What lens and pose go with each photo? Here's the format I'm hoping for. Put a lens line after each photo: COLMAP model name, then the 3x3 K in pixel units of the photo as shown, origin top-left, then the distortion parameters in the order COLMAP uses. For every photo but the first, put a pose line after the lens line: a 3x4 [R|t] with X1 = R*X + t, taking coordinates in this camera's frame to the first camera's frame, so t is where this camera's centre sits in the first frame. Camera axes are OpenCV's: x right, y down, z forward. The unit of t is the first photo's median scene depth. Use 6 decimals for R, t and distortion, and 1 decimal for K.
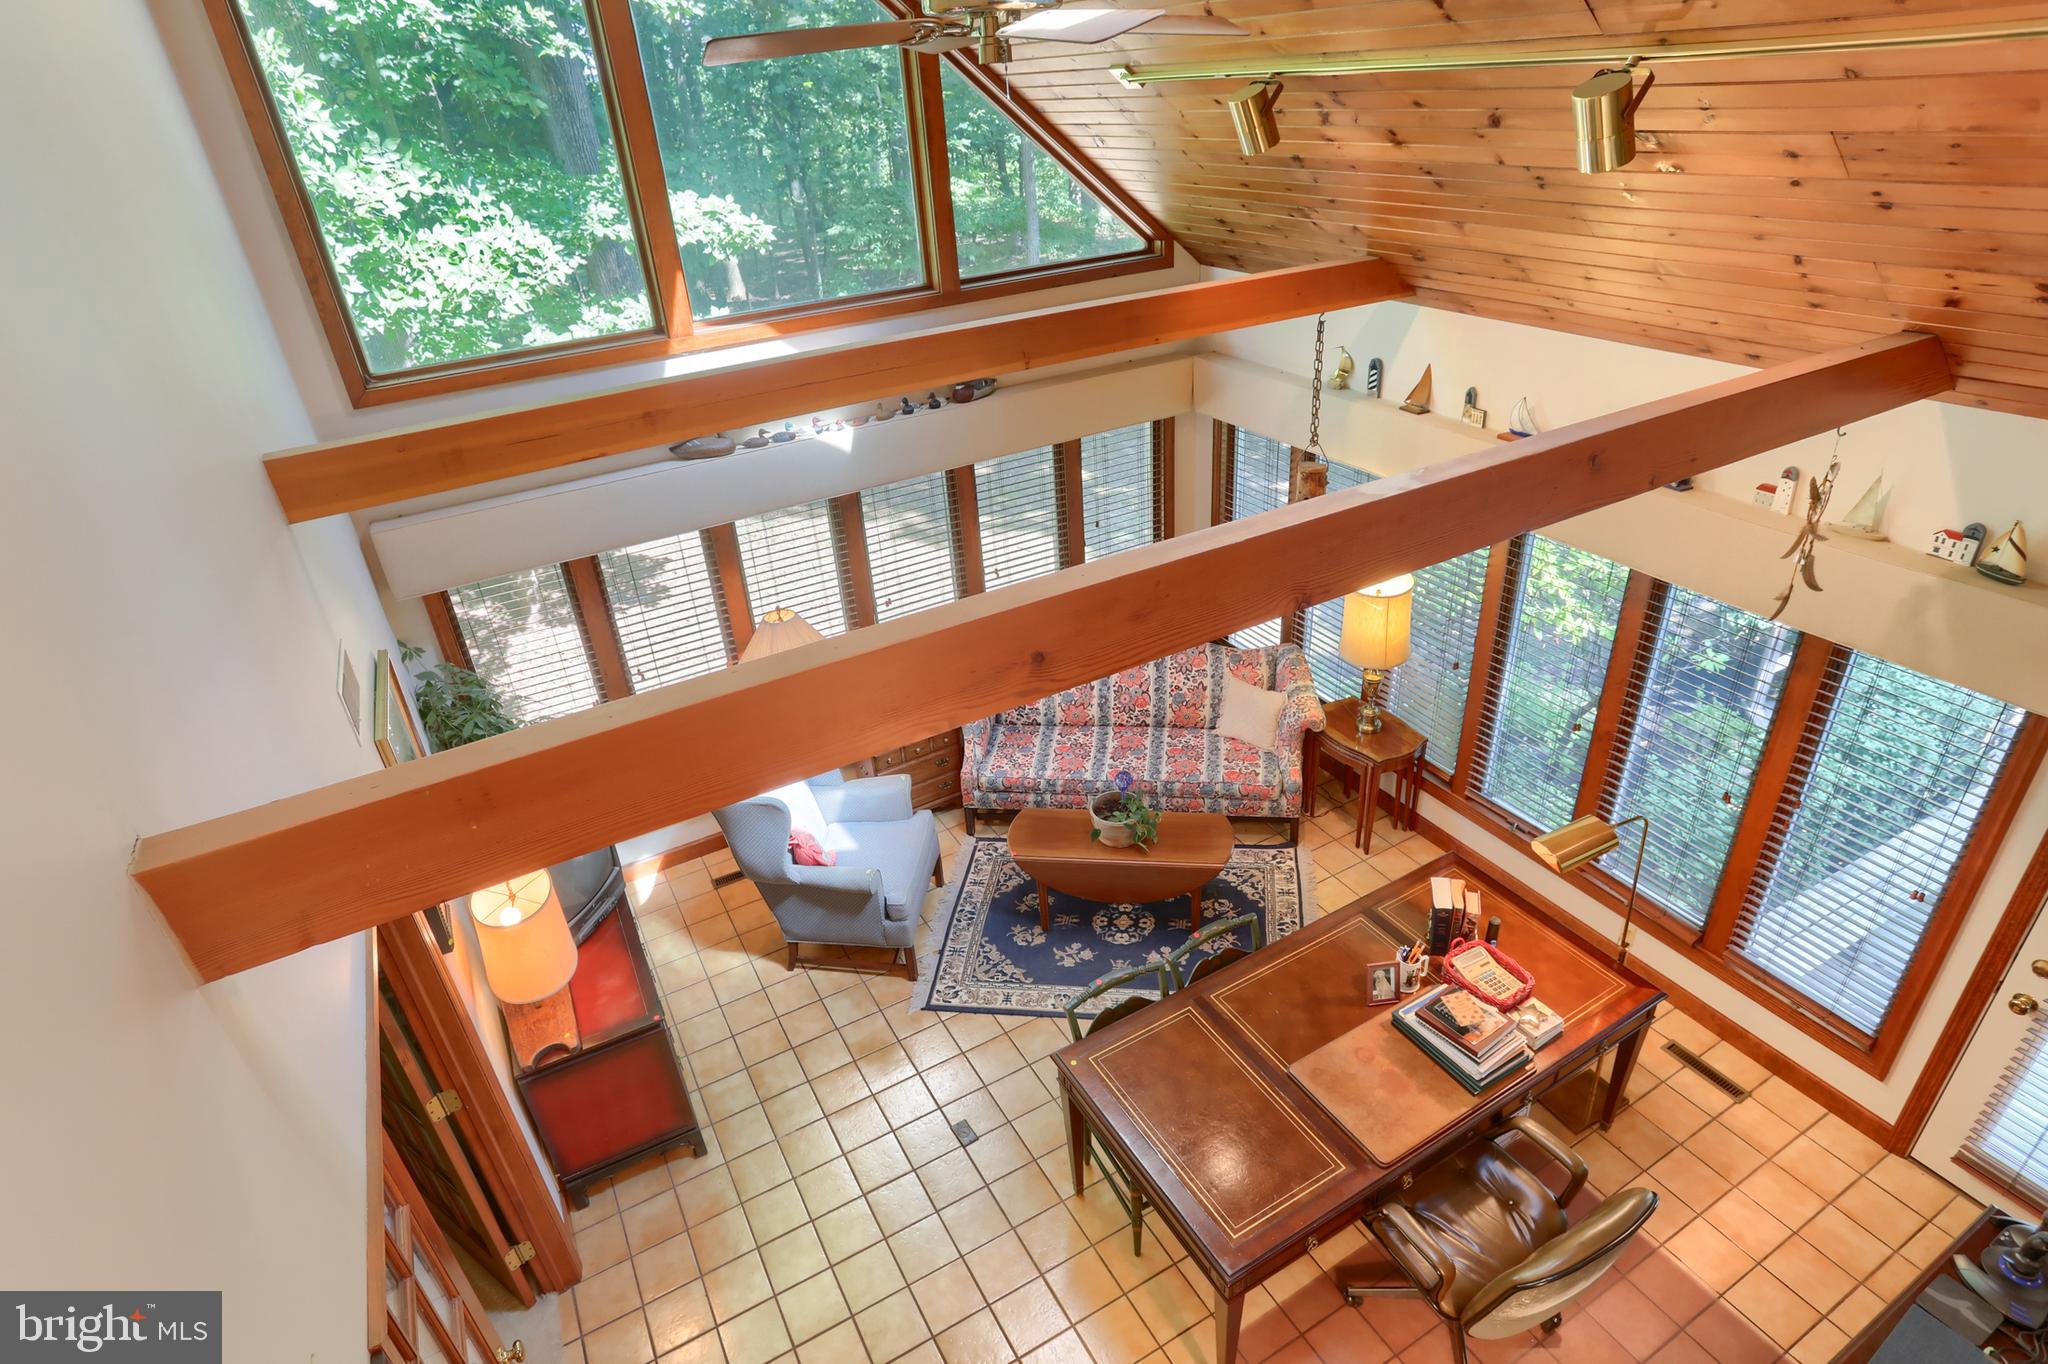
lens RADIAL K [[1091.5, 0, 1026.6], [0, 1091.5, 678.5], [0, 0, 1]] dist [-0.043997, 0.022561]
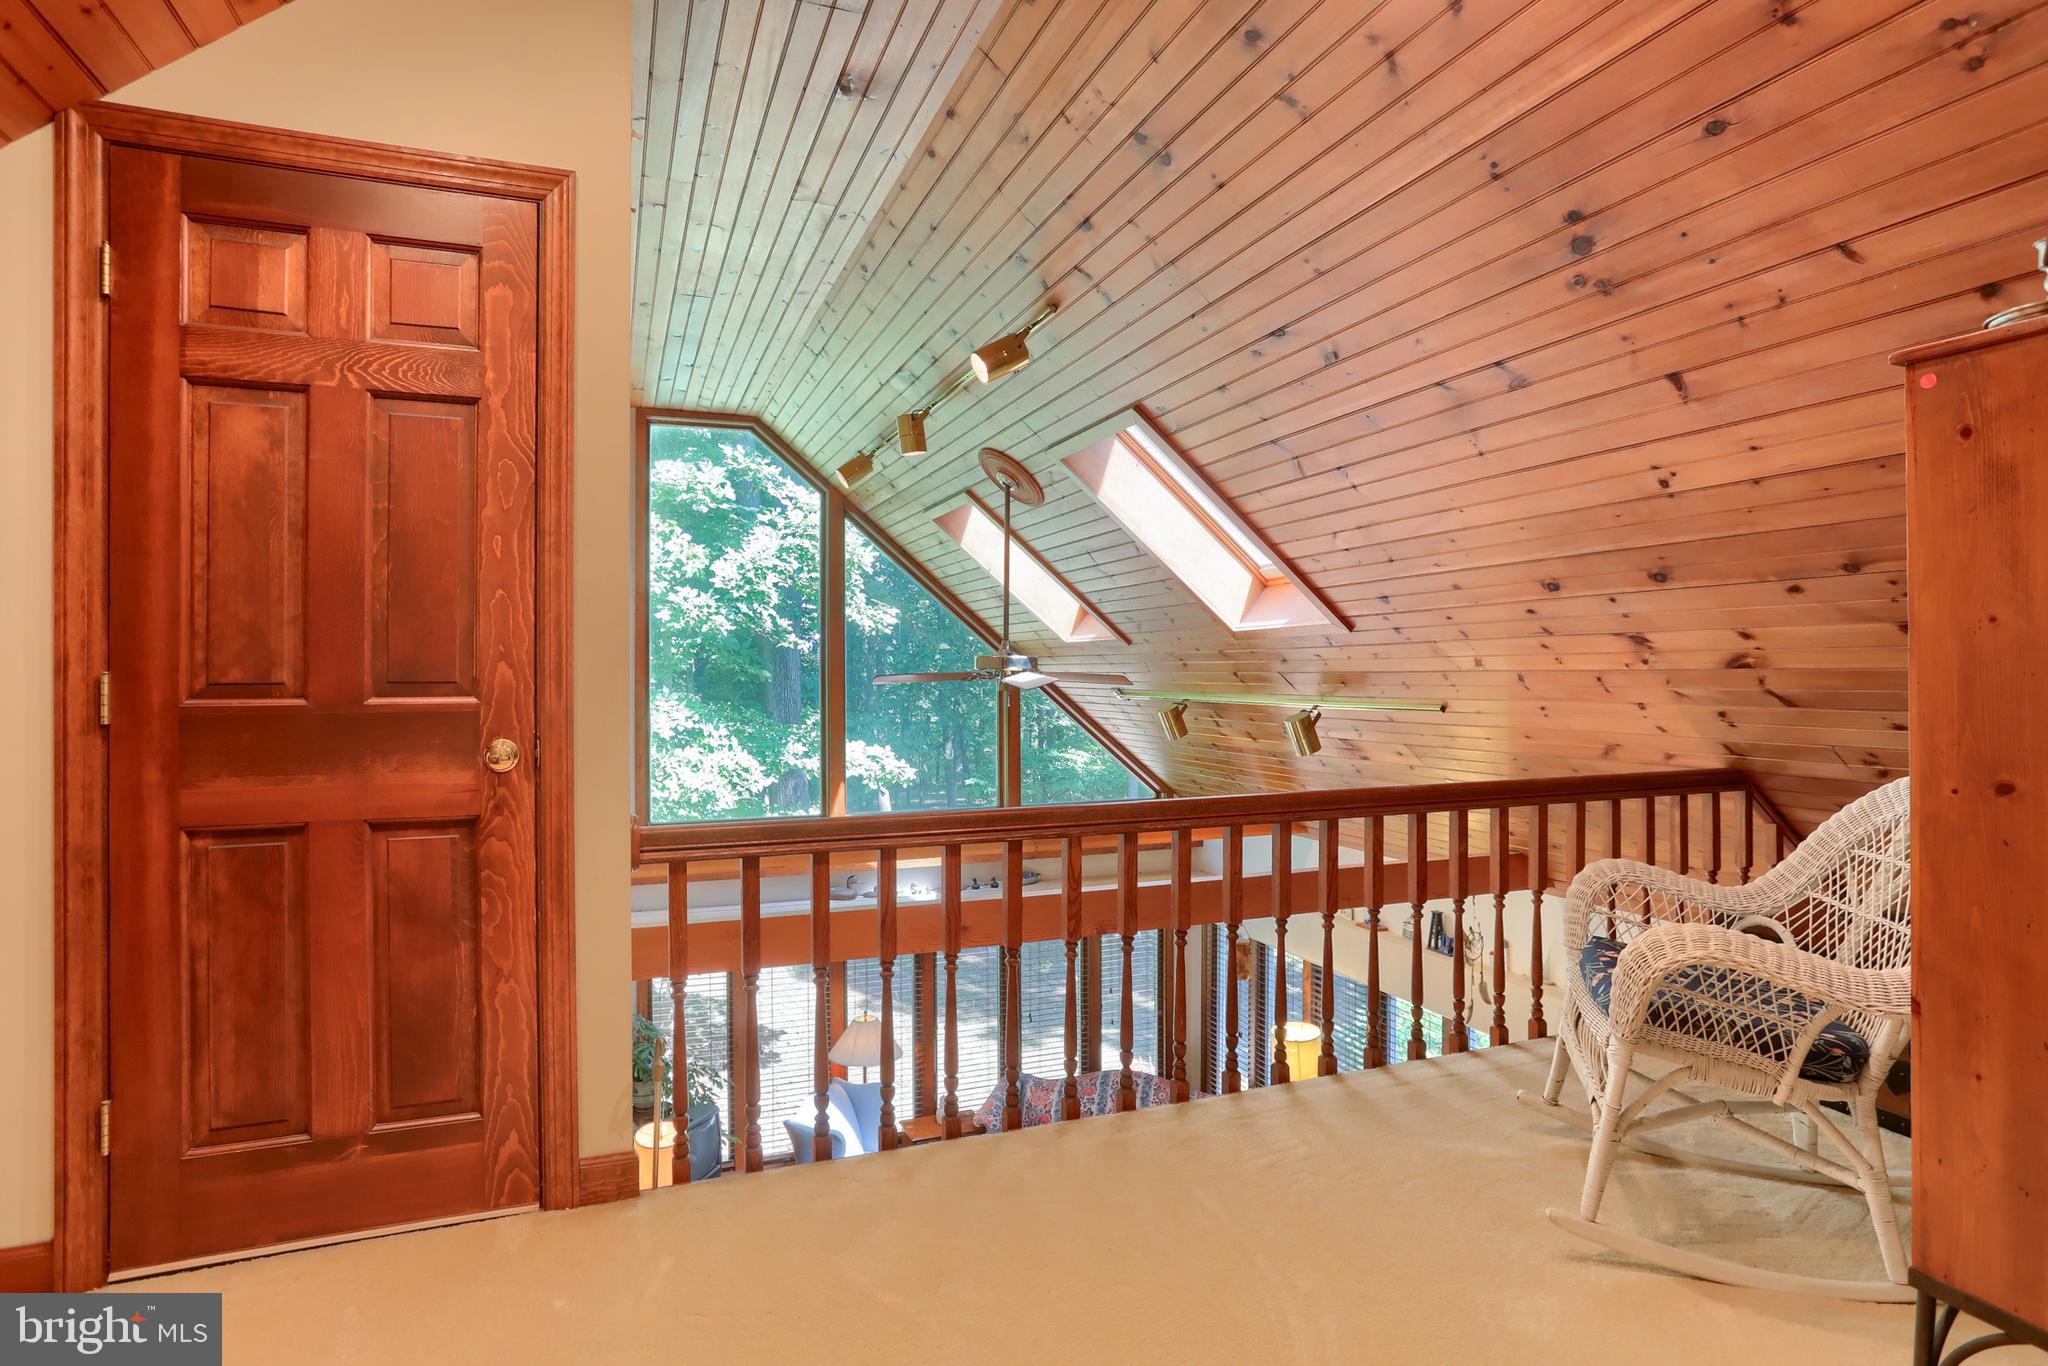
lens RADIAL K [[1091.5, 0, 1024.1], [0, 1091.5, 671.5], [0, 0, 1]] dist [-0.043997, 0.022561]
pose [[0.988821, 0.062216, -0.135505, 0.144392], [-0.120205, 0.870333, -0.477568, 0.207804], [0.088222, 0.488518, 0.868083, -0.435191]]
